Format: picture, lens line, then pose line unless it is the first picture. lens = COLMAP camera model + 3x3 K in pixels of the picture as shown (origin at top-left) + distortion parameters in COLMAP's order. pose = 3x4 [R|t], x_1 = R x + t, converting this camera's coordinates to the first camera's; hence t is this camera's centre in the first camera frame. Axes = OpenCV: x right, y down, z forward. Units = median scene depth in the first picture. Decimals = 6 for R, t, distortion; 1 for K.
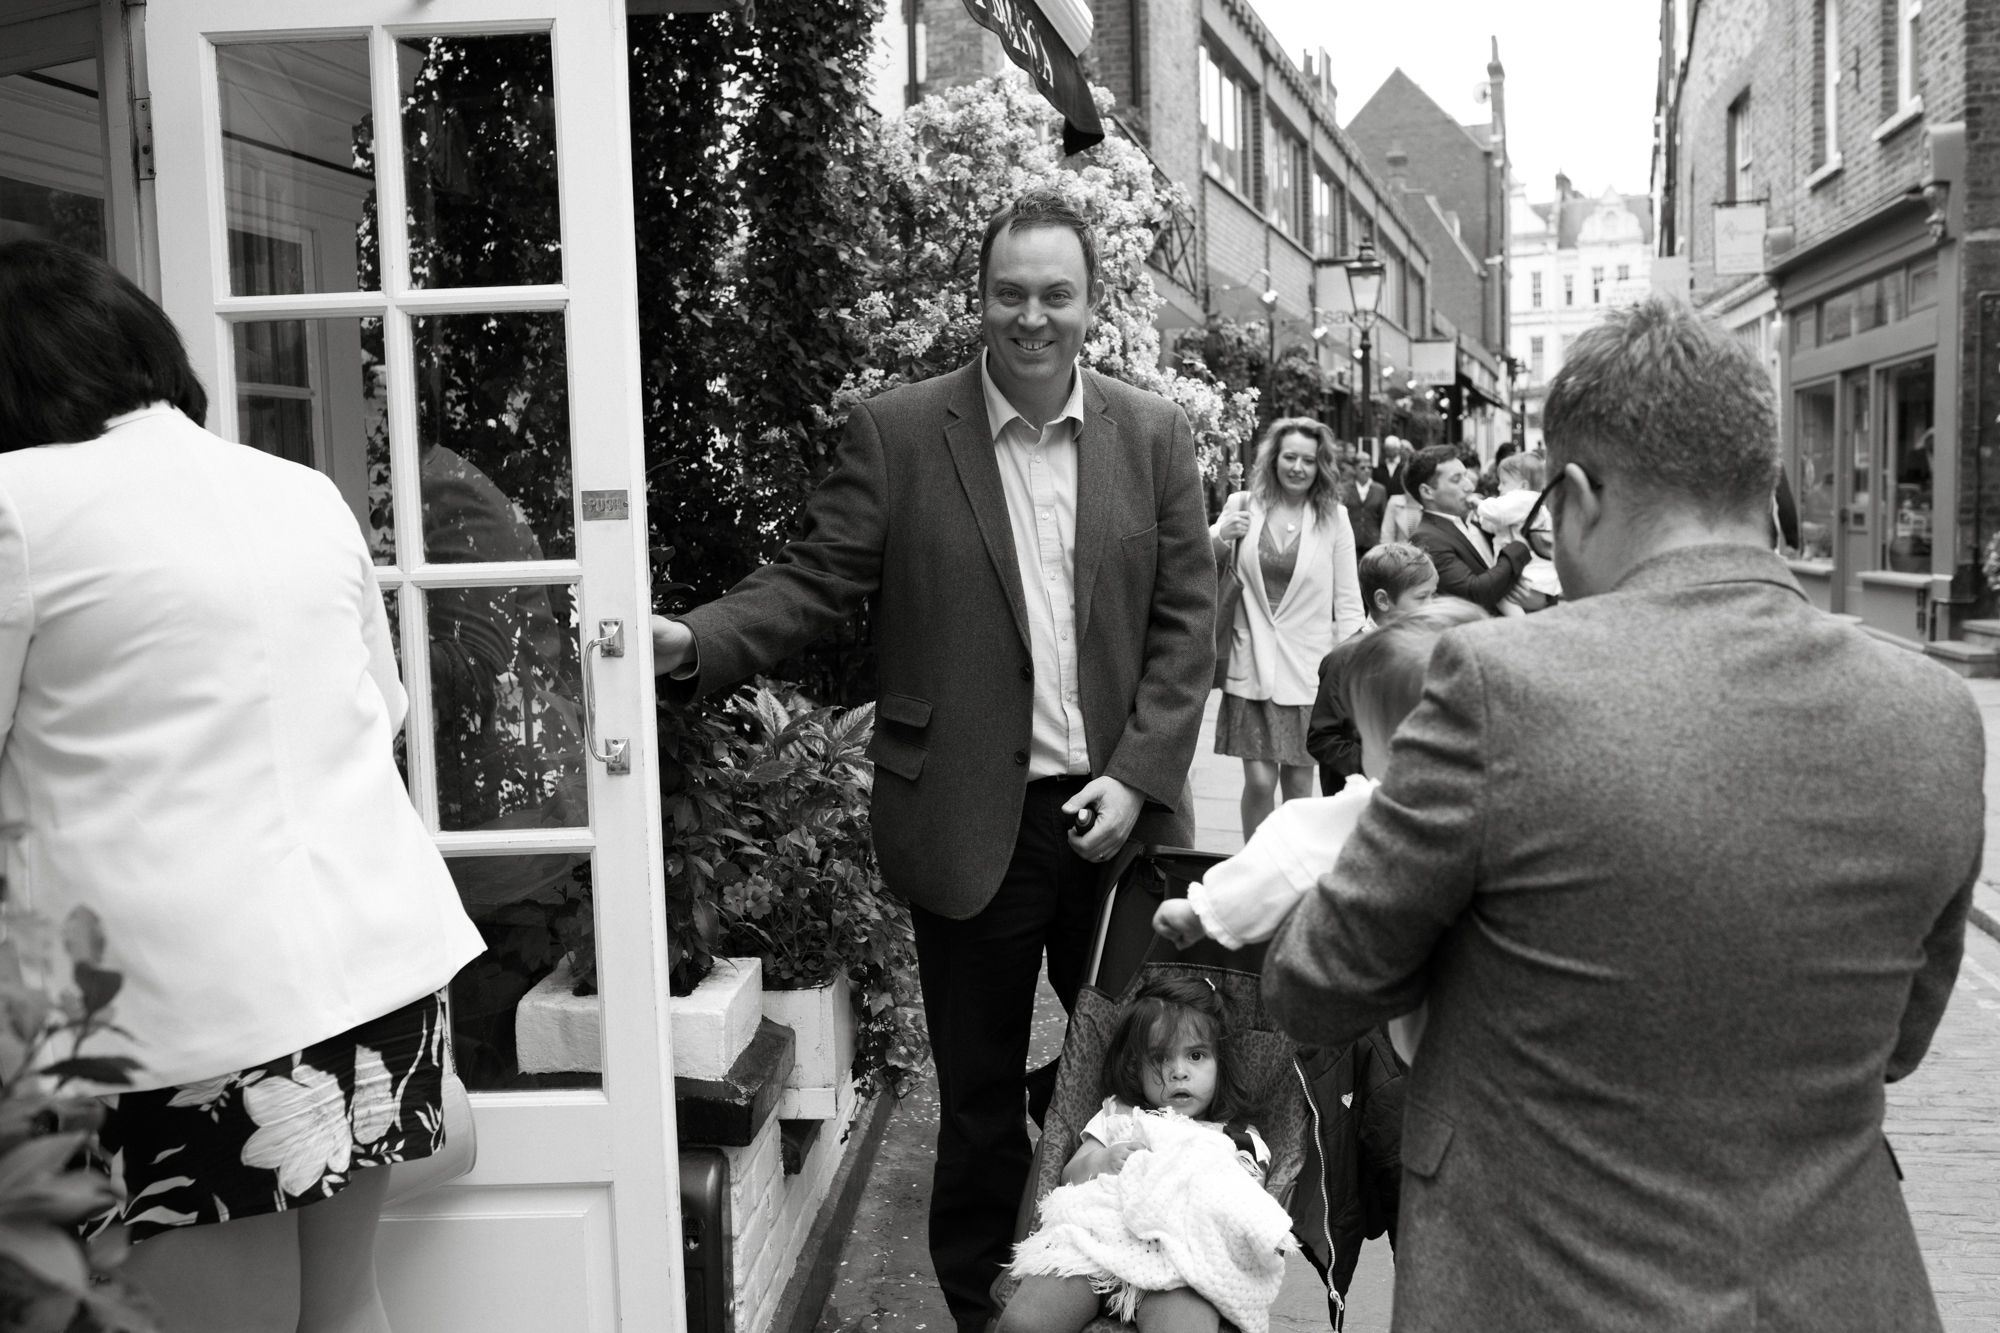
lens RADIAL K [[1963.0, 0, 1000.0], [0, 1963.0, 666.5], [0, 0, 1]] dist [-0.020732, 0.044375]
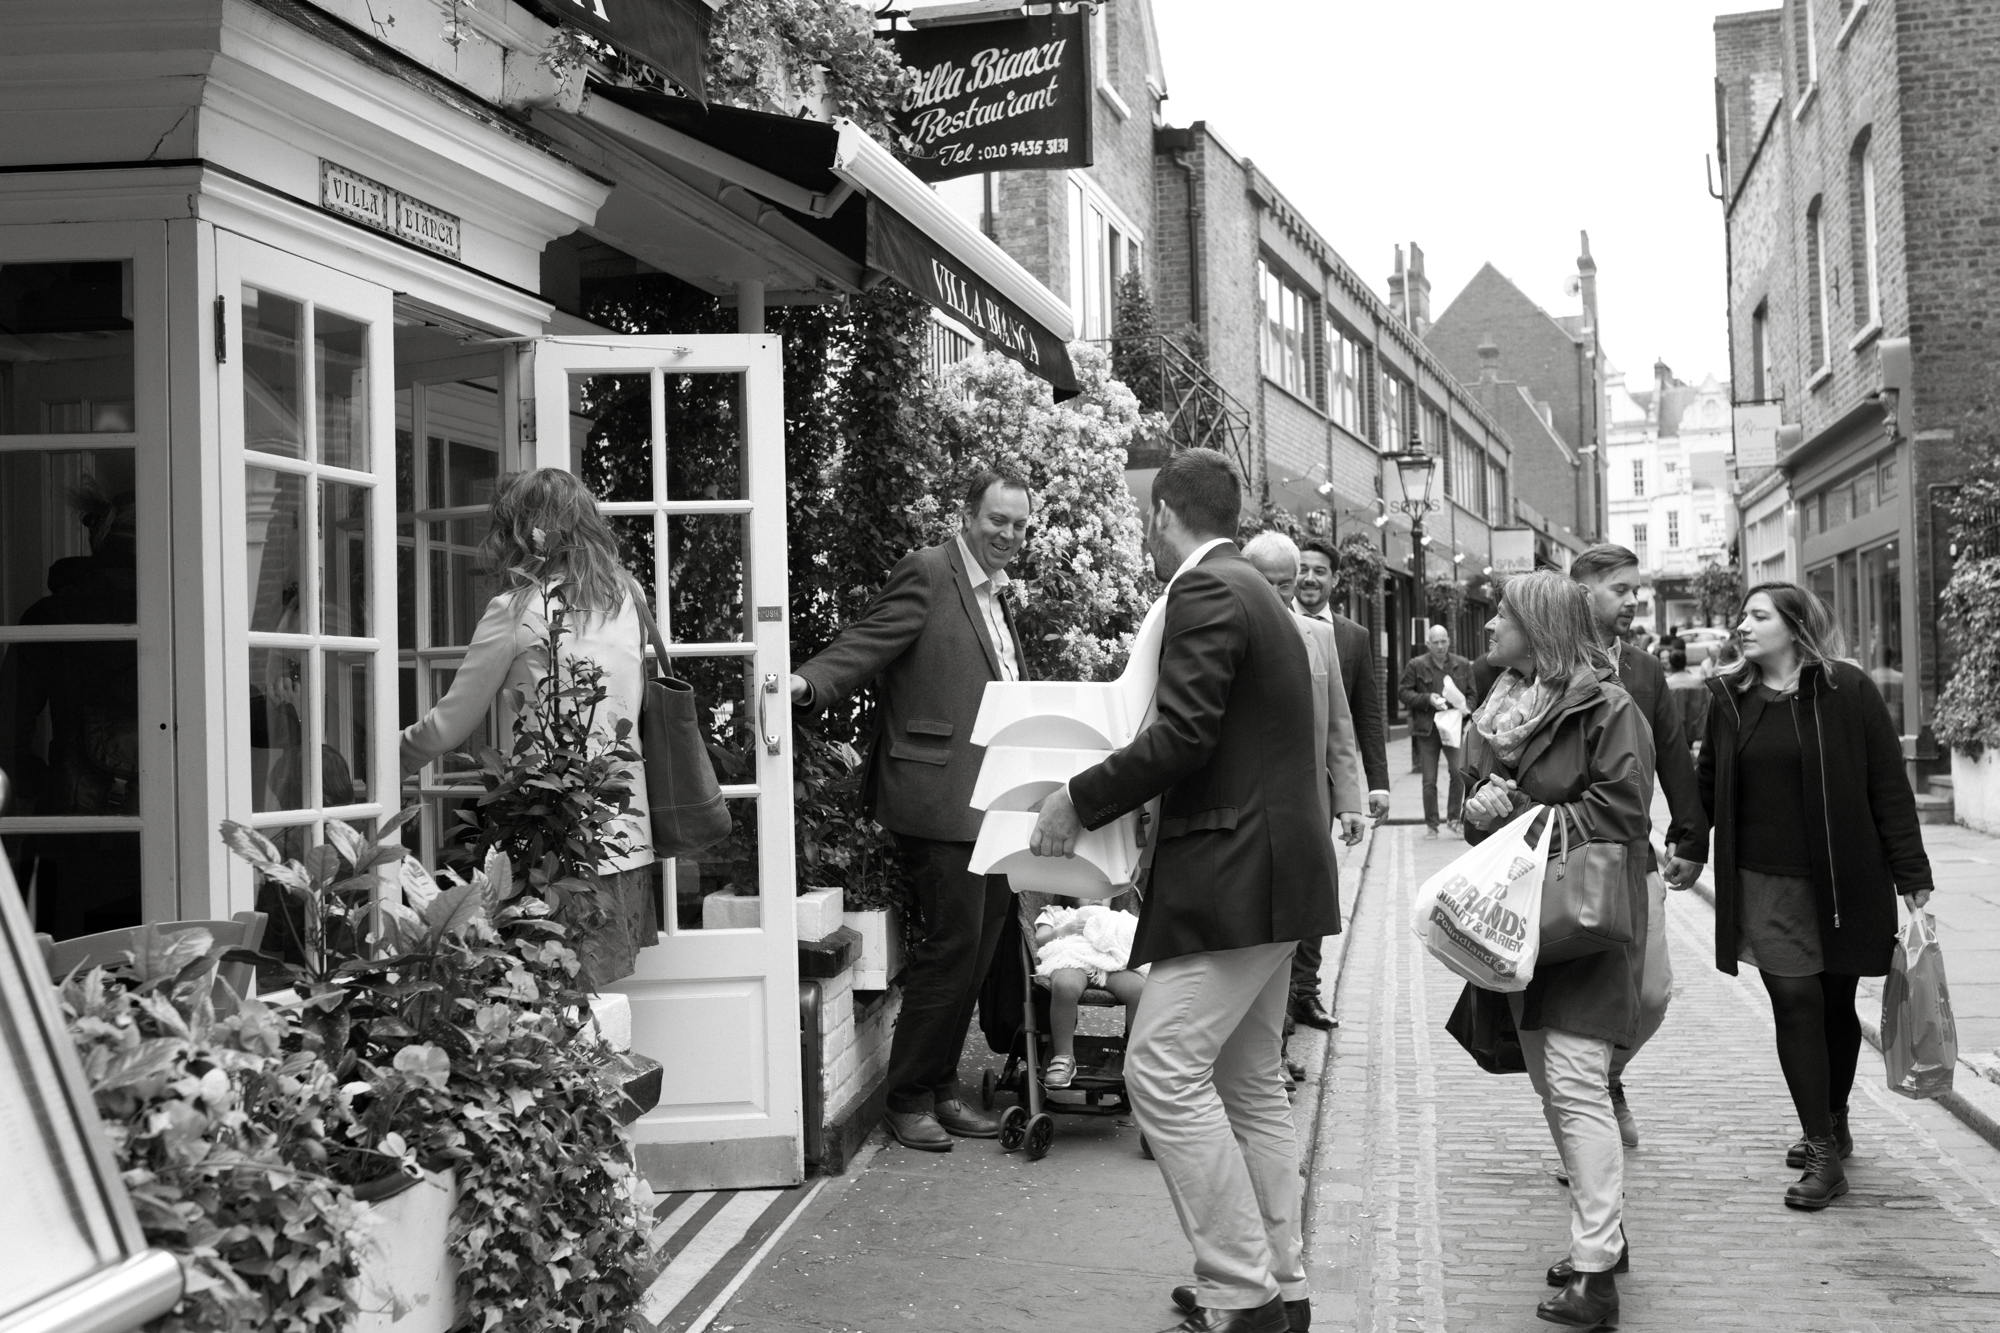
lens RADIAL K [[2024.2, 0, 1000.0], [0, 2024.2, 666.5], [0, 0, 1]] dist [-0.006421, -0.006911]
pose [[0.998703, 0.001873, -0.050888, 0.018160], [-0.006805, 0.995269, -0.096918, 0.022718], [0.050466, 0.097139, 0.993991, -0.133008]]
